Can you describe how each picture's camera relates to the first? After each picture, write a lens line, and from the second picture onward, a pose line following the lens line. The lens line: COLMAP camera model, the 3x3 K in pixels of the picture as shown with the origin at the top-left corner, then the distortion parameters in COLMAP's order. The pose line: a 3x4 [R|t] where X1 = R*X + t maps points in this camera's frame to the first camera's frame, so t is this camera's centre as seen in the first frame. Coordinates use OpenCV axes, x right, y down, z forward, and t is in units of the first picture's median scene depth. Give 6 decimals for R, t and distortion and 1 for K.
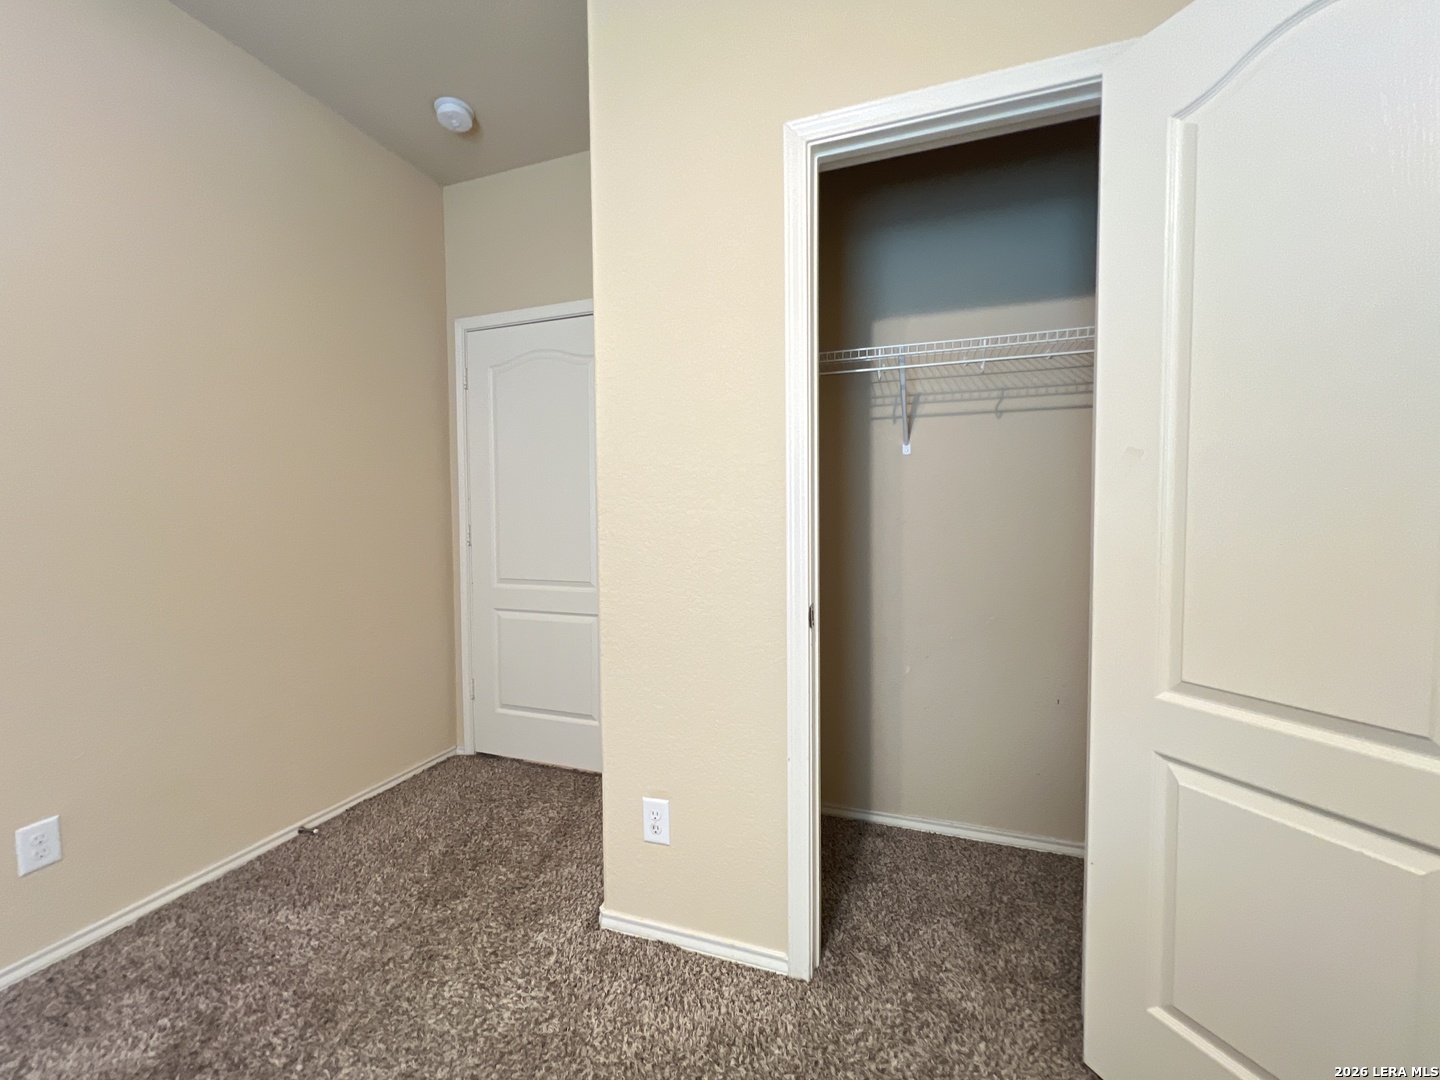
lens RADIAL K [[579.7, 0, 728.8], [0, 579.7, 535.7], [0, 0, 1]] dist [-0.003434, 0.000375]
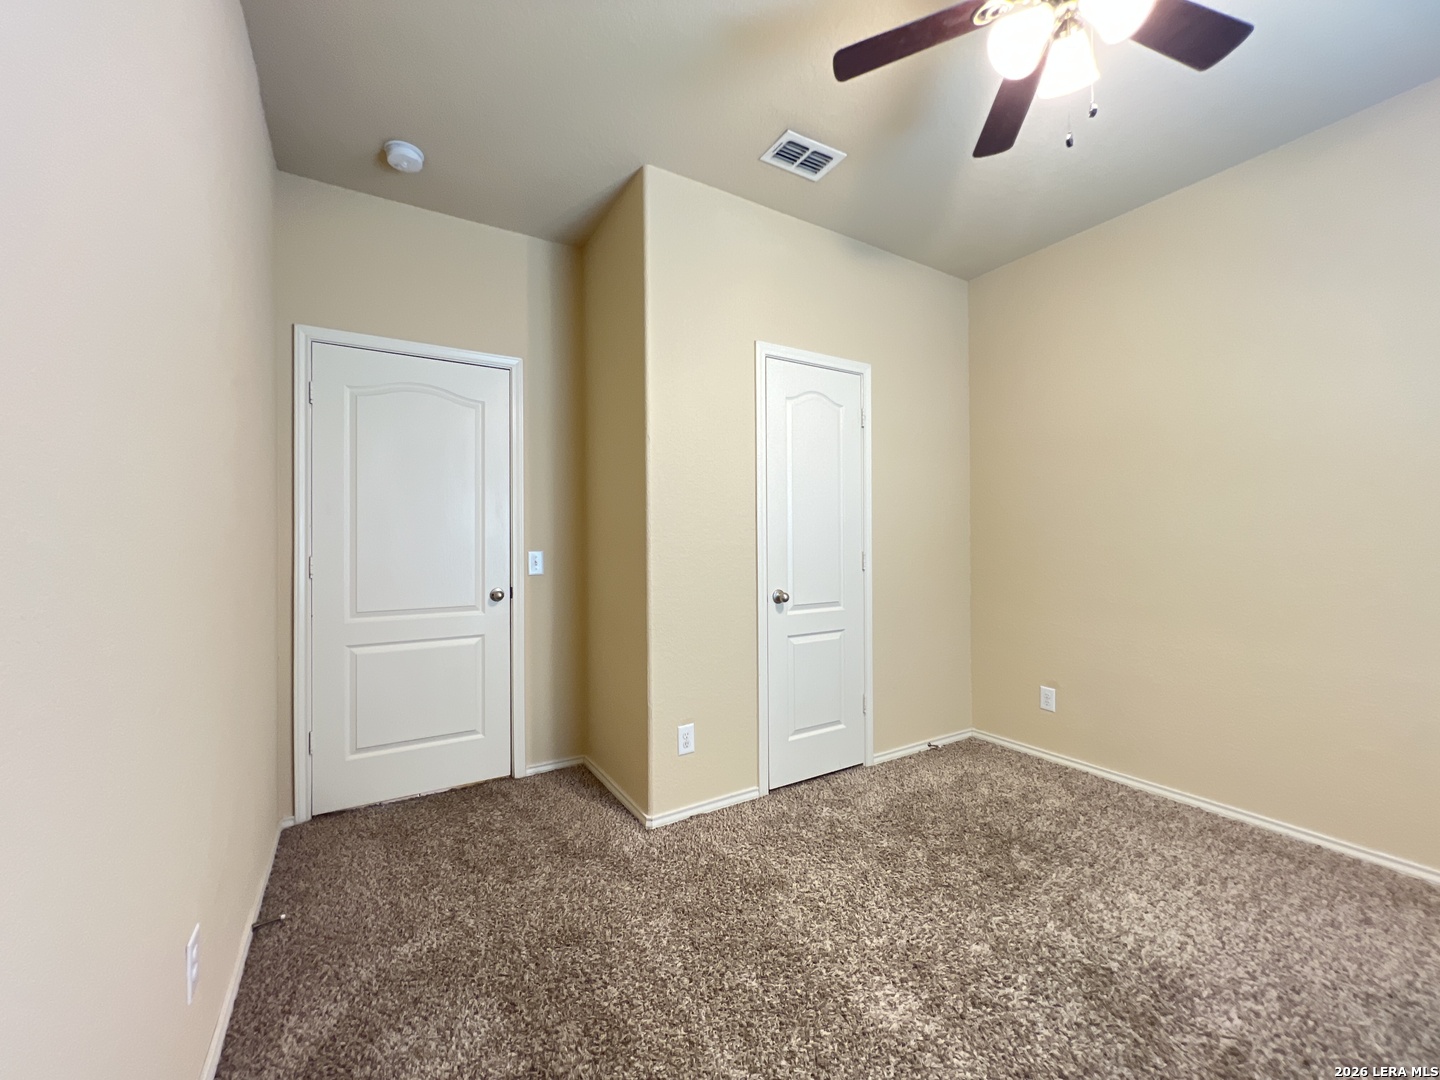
lens RADIAL K [[579.7, 0, 719.7], [0, 579.7, 533.4], [0, 0, 1]] dist [-0.003434, 0.000375]
pose [[0.626303, 0.012510, 0.779480, -0.799880], [0.028540, 0.998833, -0.038962, -0.000055], [-0.779057, 0.046649, 0.625215, -0.046170]]
